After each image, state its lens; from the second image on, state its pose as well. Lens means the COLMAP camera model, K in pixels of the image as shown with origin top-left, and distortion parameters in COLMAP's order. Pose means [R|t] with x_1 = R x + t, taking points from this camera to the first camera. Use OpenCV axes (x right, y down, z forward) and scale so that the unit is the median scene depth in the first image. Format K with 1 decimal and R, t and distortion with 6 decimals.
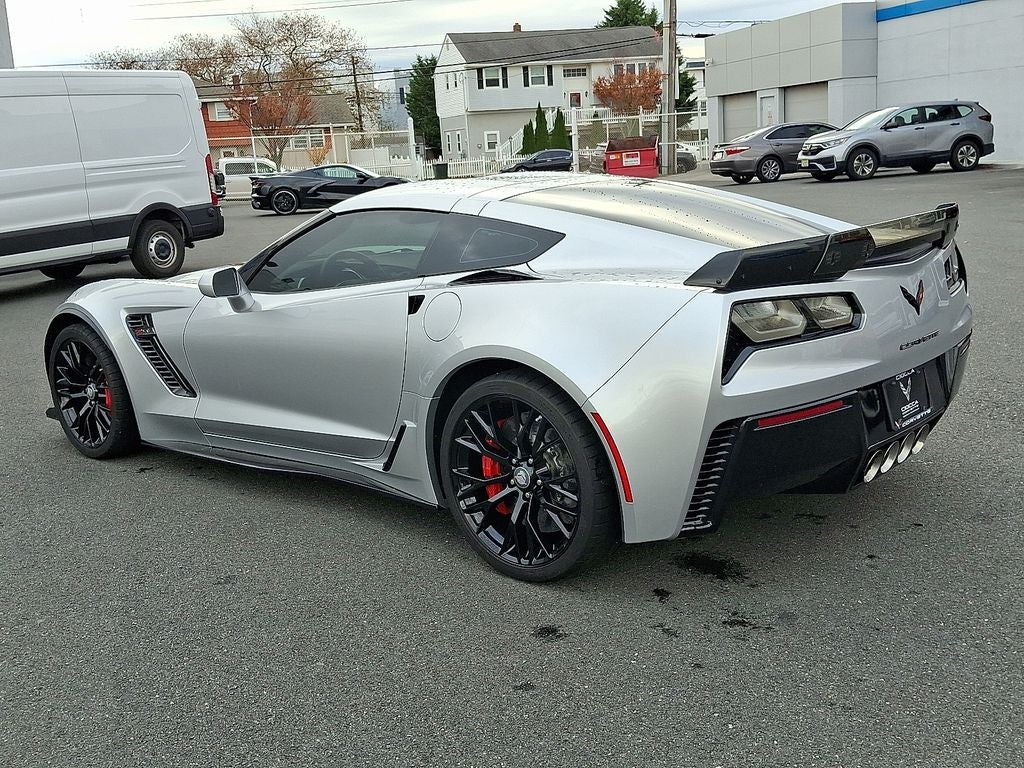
lens RADIAL K [[1196.0, 0, 510.7], [0, 1196.0, 386.3], [0, 0, 1]] dist [0.088920, -0.030715]
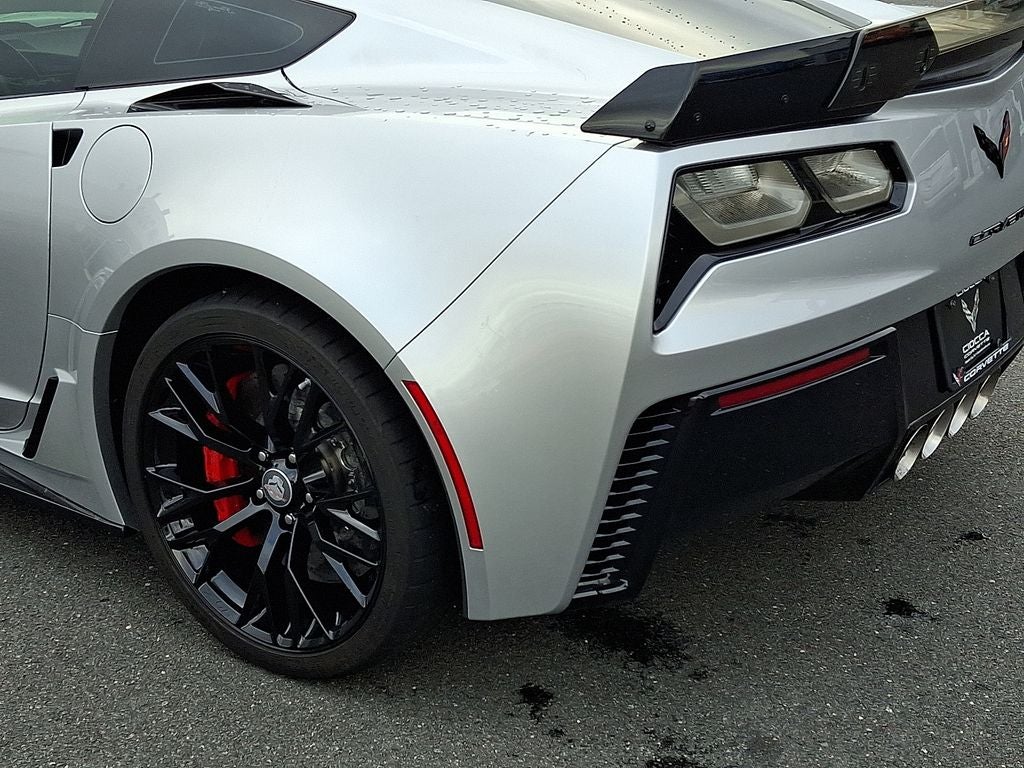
lens RADIAL K [[1681.4, 0, 516.8], [0, 1681.4, 433.3], [0, 0, 1]] dist [0.126011, -0.032082]
pose [[0.993284, -0.014706, 0.114764, 0.029942], [-0.001721, 0.989902, 0.141742, -0.054672], [-0.115689, -0.140988, 0.983229, 0.256269]]
